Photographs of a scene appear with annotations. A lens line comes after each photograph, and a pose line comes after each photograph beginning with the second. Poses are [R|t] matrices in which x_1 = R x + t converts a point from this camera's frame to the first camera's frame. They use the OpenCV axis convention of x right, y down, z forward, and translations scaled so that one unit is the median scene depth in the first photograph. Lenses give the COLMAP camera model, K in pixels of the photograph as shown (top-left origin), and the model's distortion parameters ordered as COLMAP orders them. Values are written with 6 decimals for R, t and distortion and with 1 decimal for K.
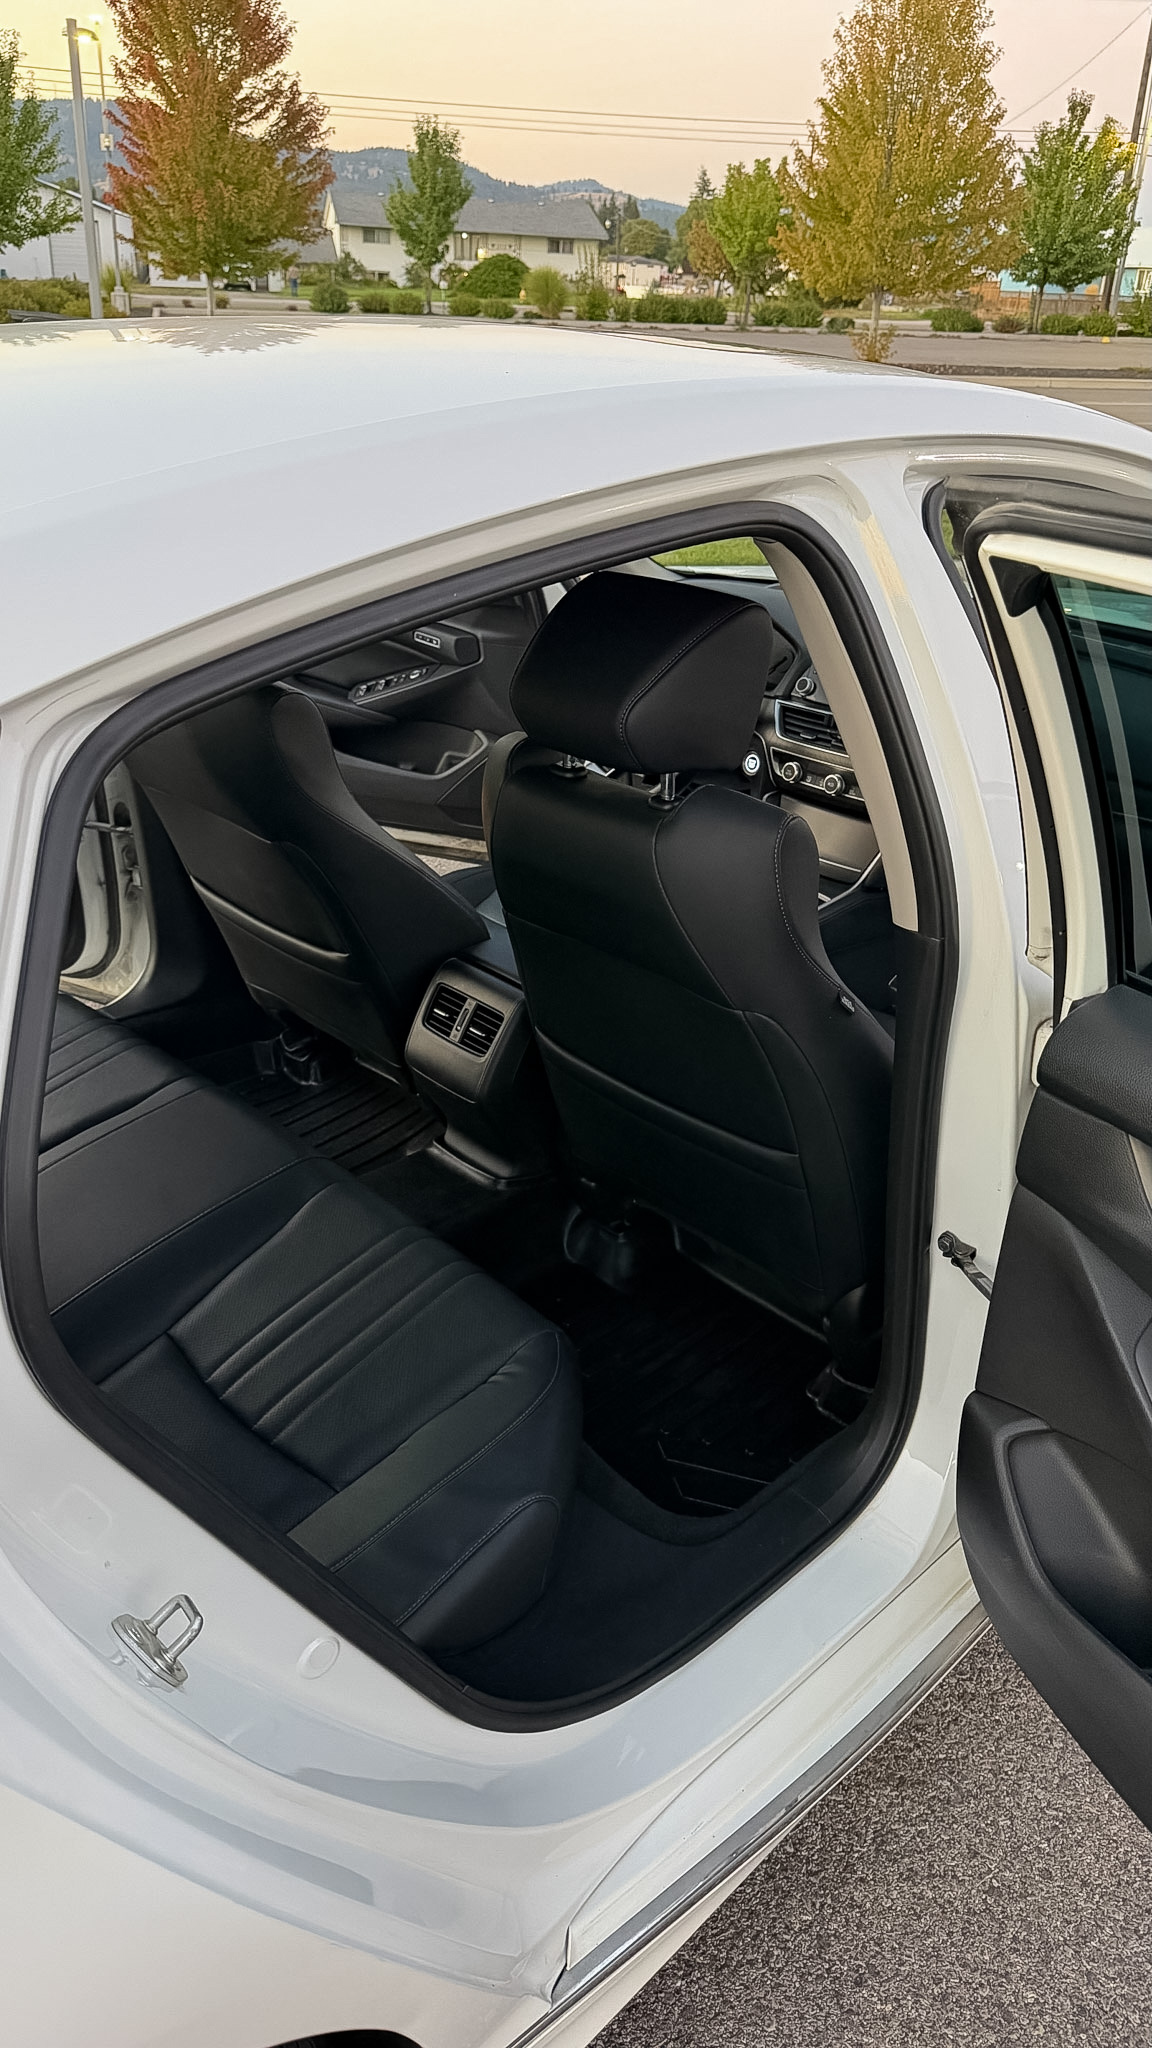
lens RADIAL K [[1439.0, 0, 568.9], [0, 1439.0, 989.3], [0, 0, 1]] dist [0.100704, -0.108516]
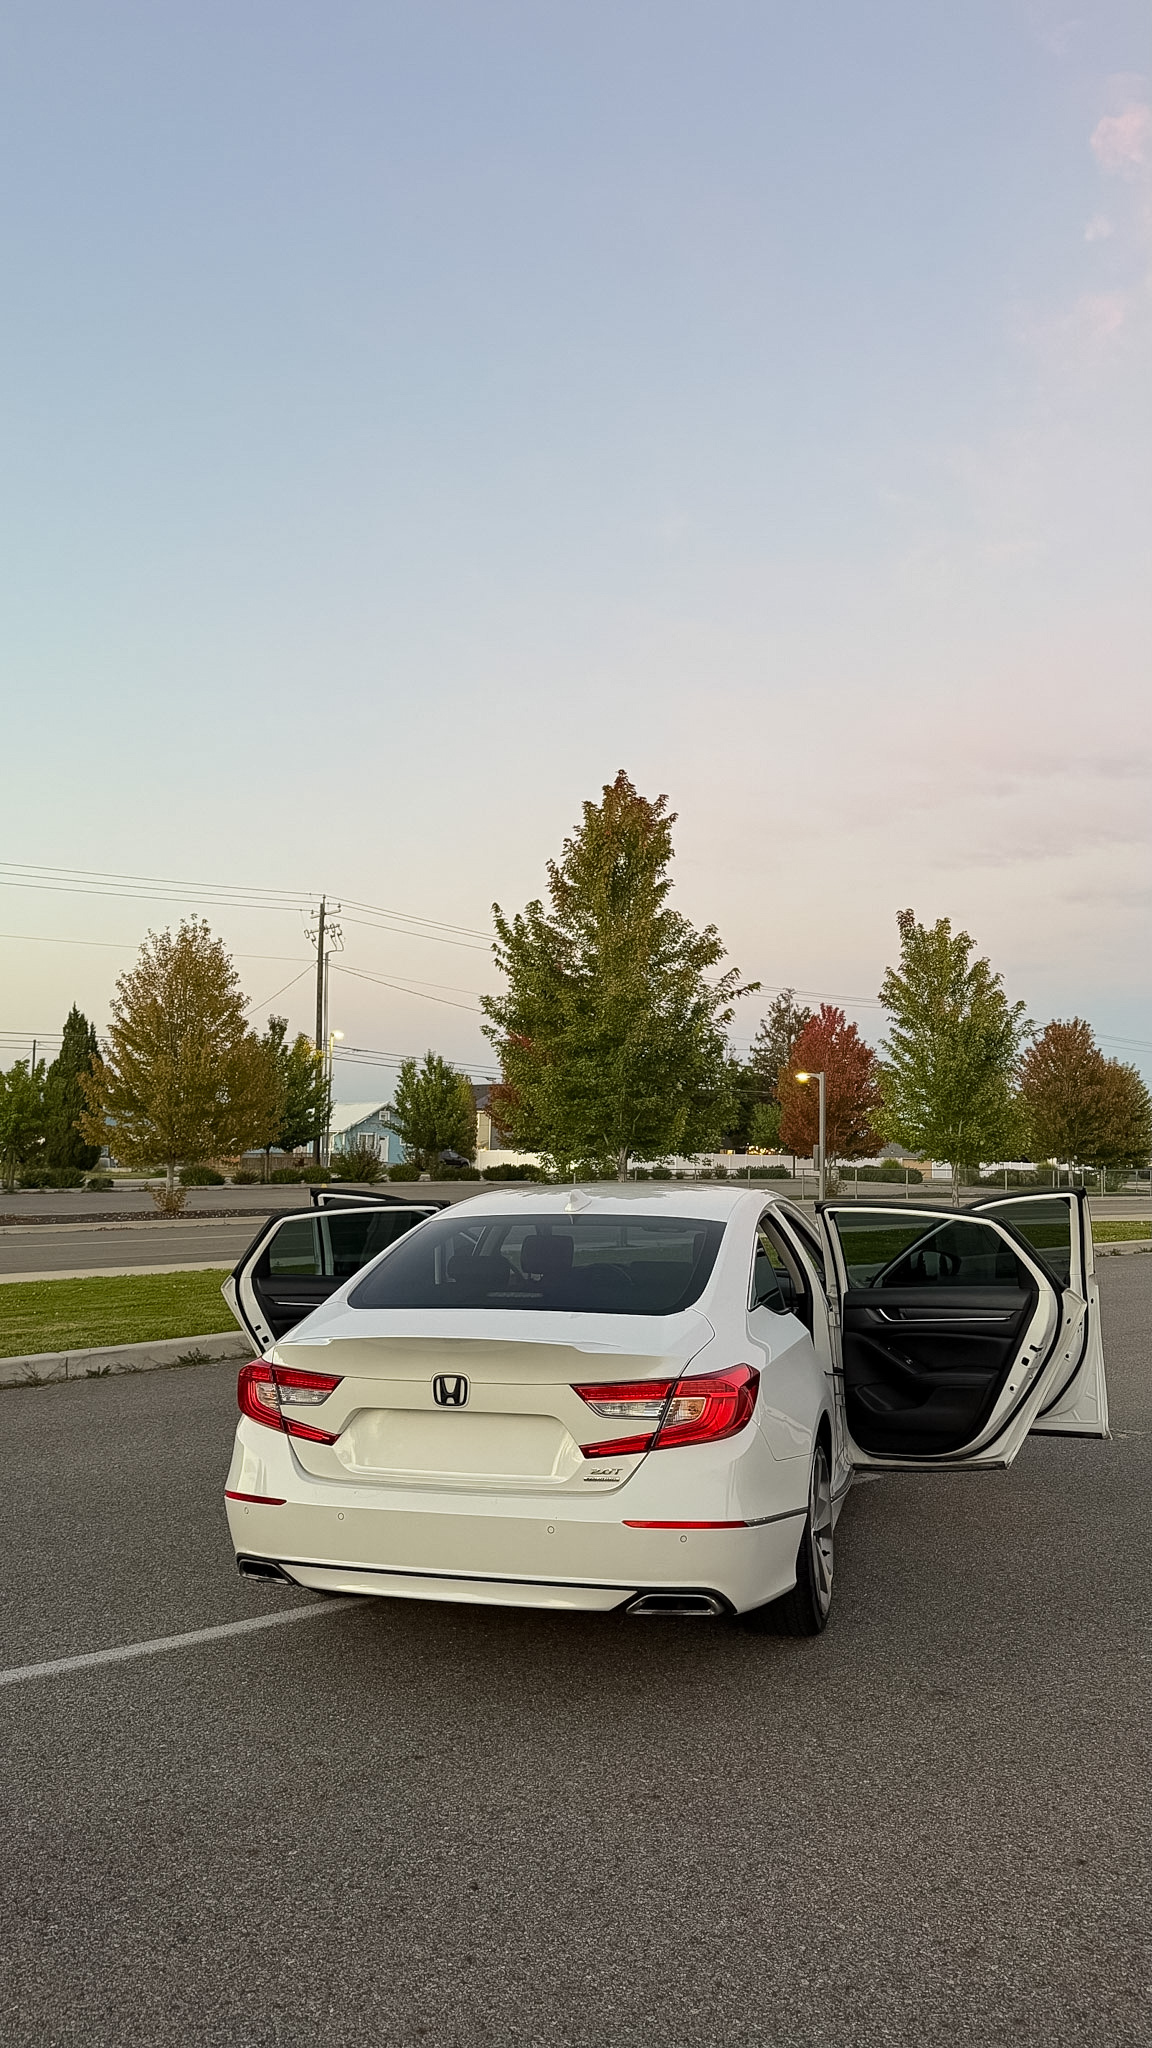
lens RADIAL K [[1439.0, 0, 568.9], [0, 1439.0, 989.3], [0, 0, 1]] dist [0.100704, -0.108516]
pose [[0.861332, 0.021930, 0.507569, -0.084861], [0.248640, 0.853046, -0.458793, 0.031849], [-0.443041, 0.521375, 0.729303, -0.077275]]
